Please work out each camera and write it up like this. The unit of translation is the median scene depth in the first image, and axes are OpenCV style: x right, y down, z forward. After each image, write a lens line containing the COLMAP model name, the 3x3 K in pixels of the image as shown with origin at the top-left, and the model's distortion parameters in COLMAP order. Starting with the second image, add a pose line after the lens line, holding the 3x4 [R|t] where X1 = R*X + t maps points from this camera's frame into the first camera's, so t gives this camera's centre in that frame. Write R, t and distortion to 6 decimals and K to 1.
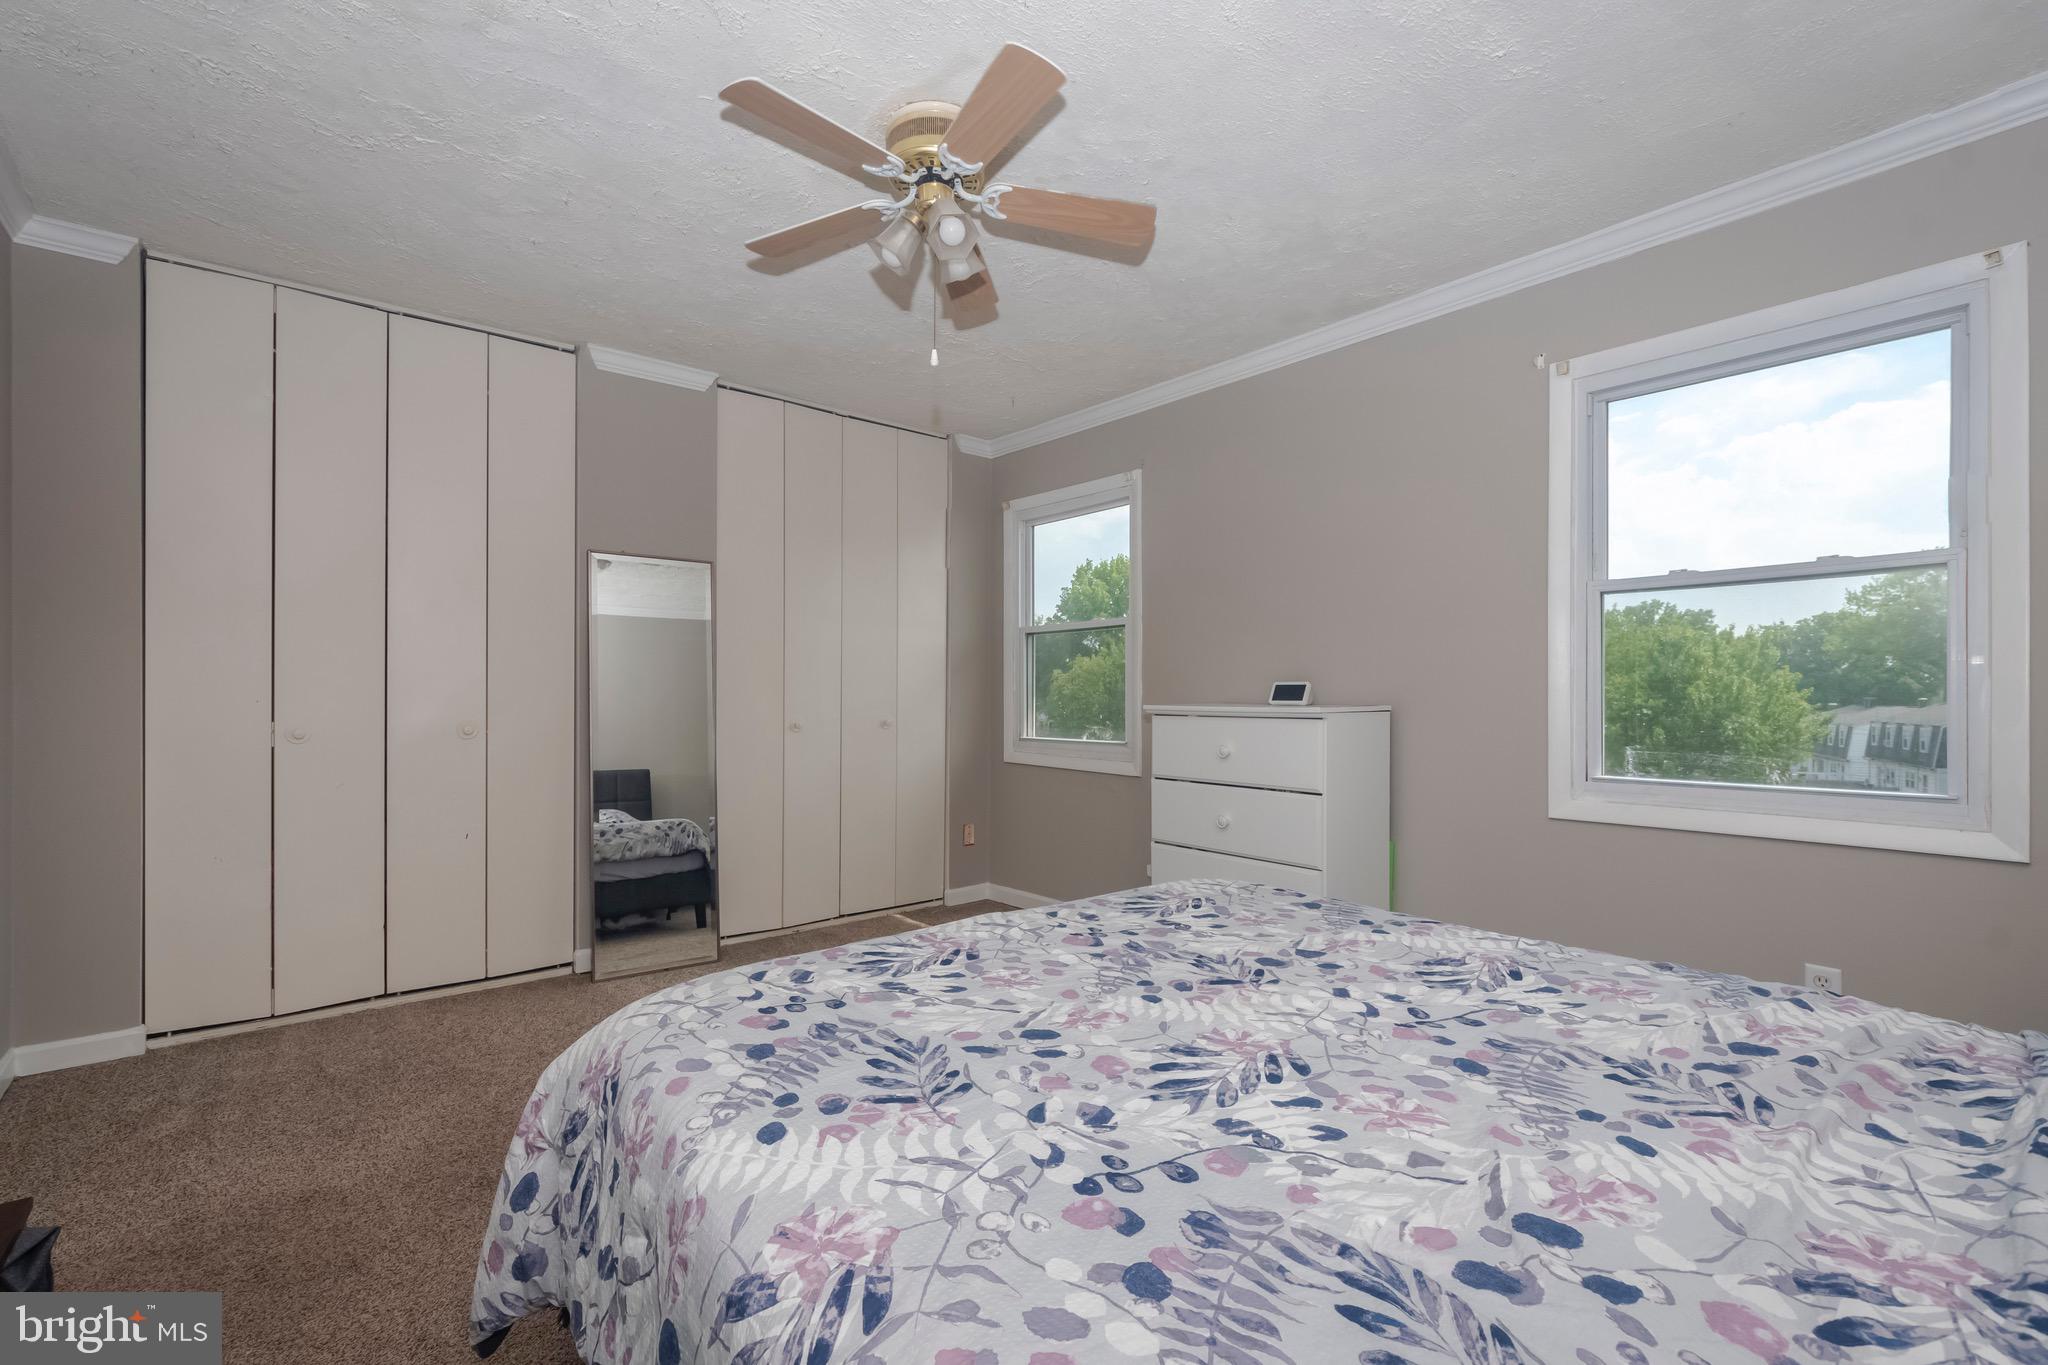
lens RADIAL K [[897.2, 0, 1016.4], [0, 897.2, 692.3], [0, 0, 1]] dist [-0.003193, 0.000235]
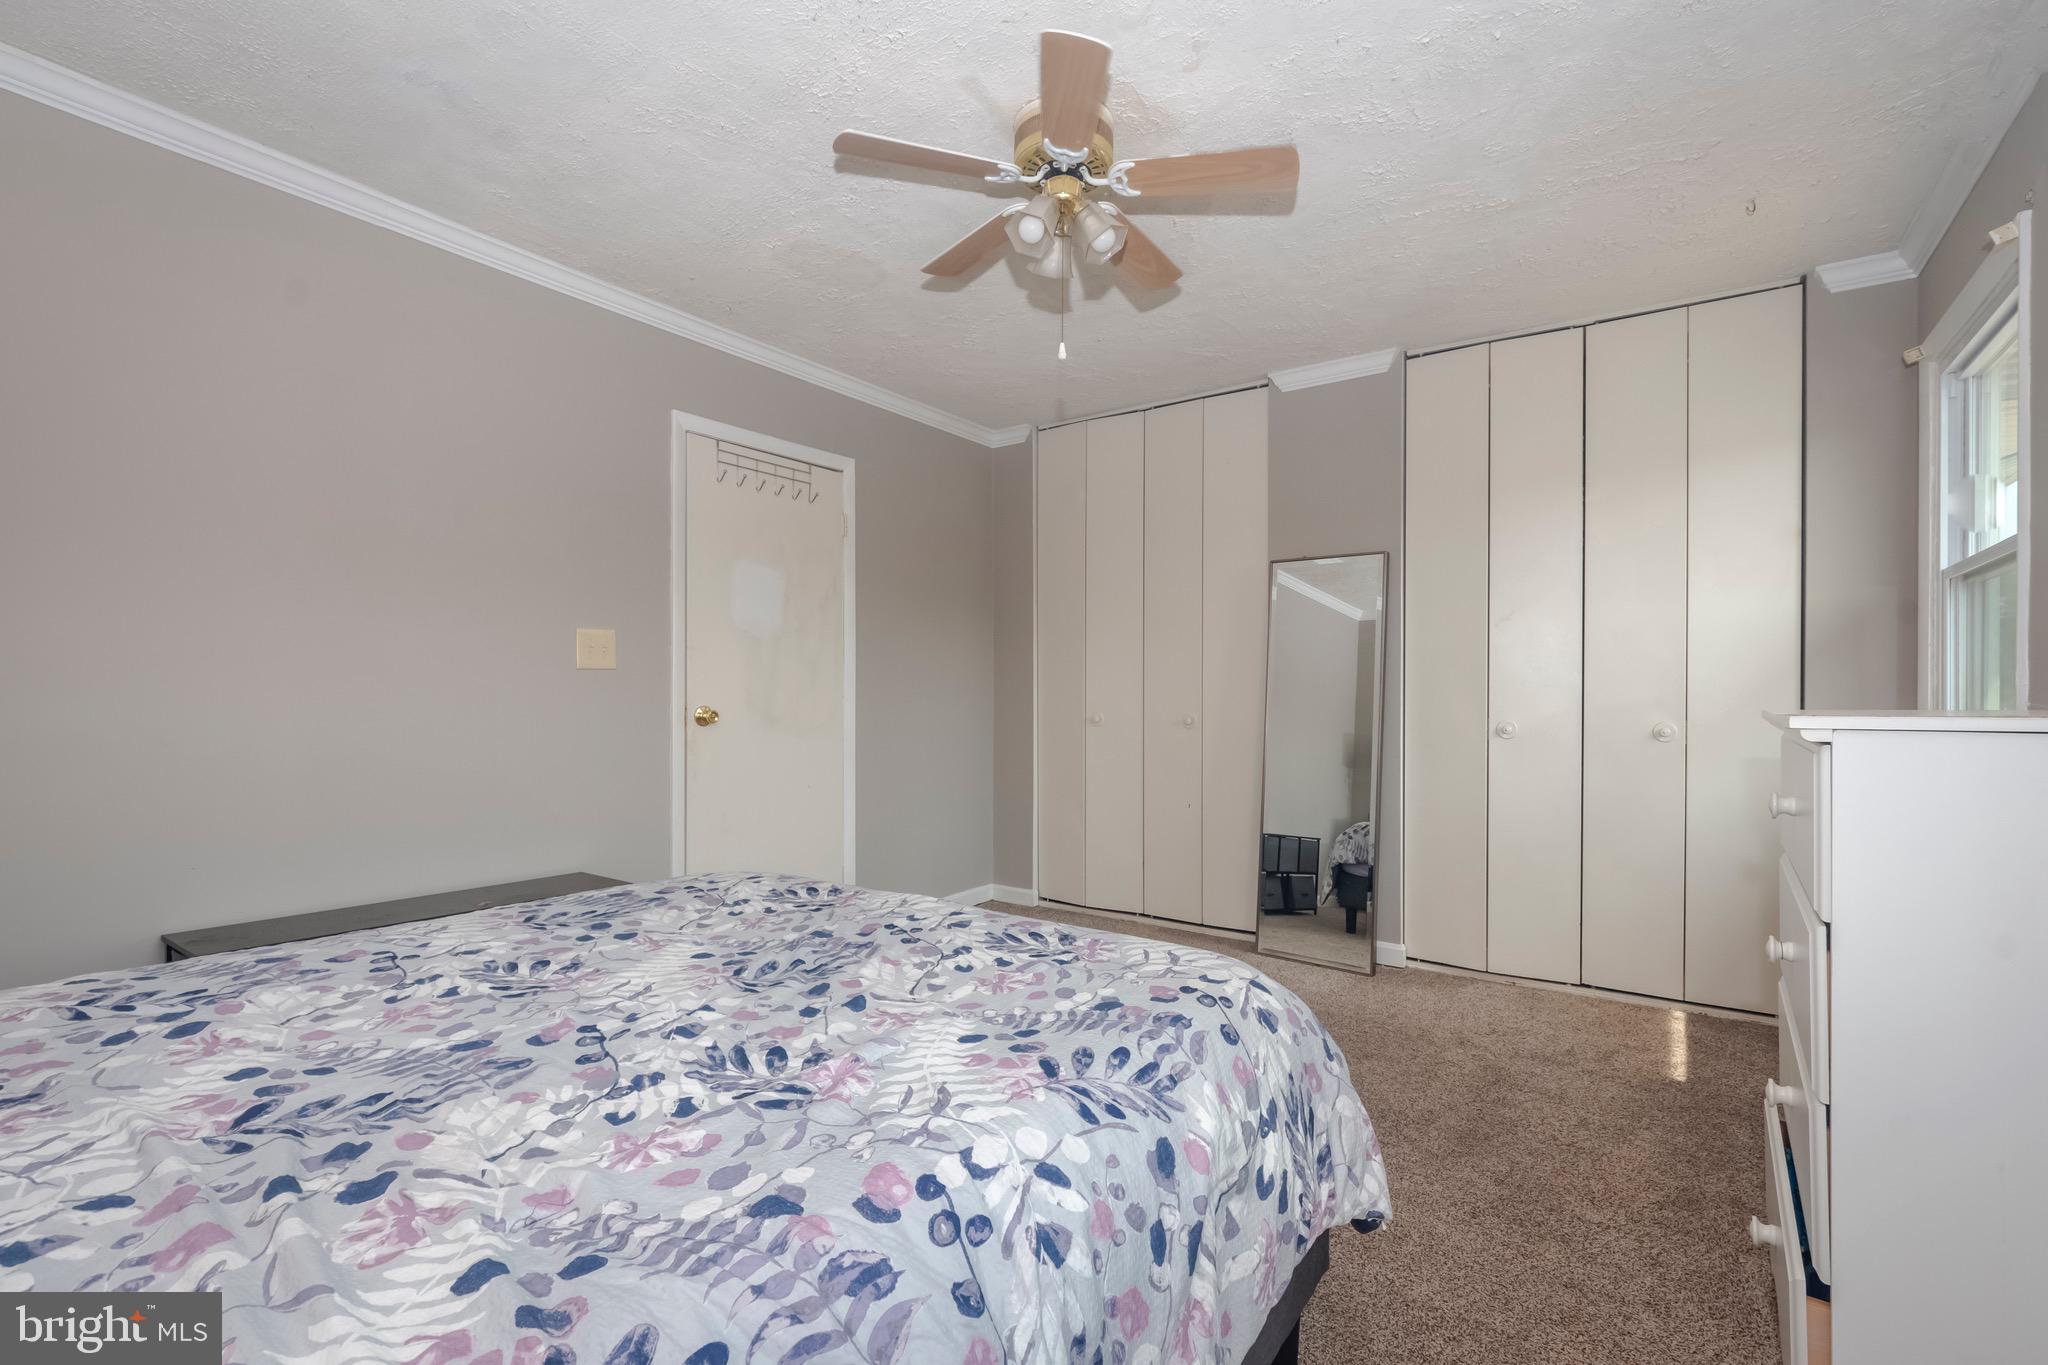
lens RADIAL K [[897.2, 0, 1016.4], [0, 897.2, 692.3], [0, 0, 1]] dist [-0.003193, 0.000235]
pose [[0.235241, 0.008859, -0.971897, 0.952827], [-0.001566, 0.999961, 0.008736, -0.008774], [0.971936, -0.000533, 0.235246, 0.780399]]
